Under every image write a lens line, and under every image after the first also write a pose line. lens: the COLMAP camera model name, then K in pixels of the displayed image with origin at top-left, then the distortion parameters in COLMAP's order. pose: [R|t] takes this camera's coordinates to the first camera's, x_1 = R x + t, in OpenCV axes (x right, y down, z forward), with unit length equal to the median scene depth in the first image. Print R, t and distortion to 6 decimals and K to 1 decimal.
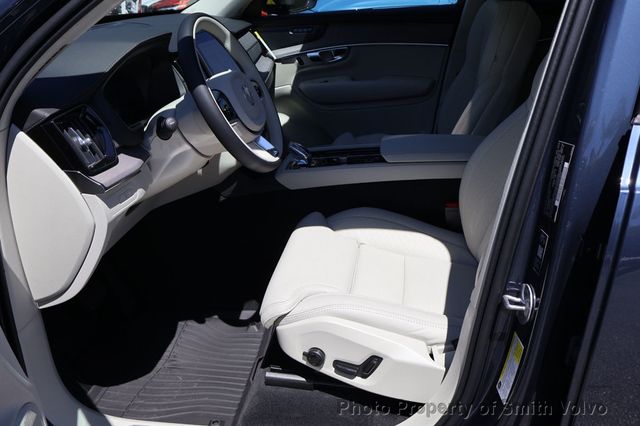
lens RADIAL K [[600.9, 0, 320.0], [0, 600.9, 213.0], [0, 0, 1]] dist [0.006139, 0.002796]
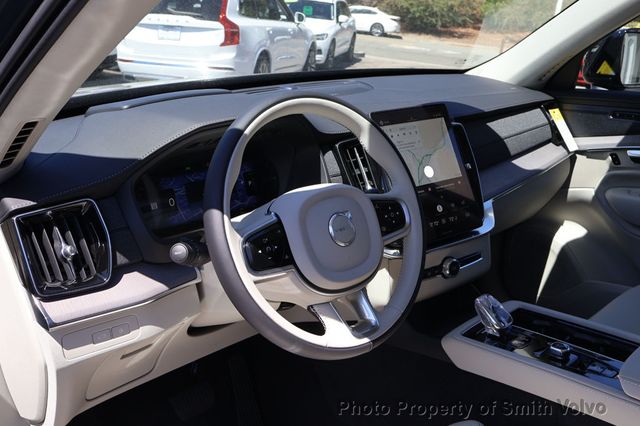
lens RADIAL K [[600.9, 0, 320.0], [0, 600.9, 213.0], [0, 0, 1]] dist [0.006139, 0.002796]
pose [[0.777471, 0.235799, -0.583042, 0.120601], [-0.271497, 0.962059, 0.027052, -0.123276], [0.567299, 0.137262, 0.811992, 0.269993]]
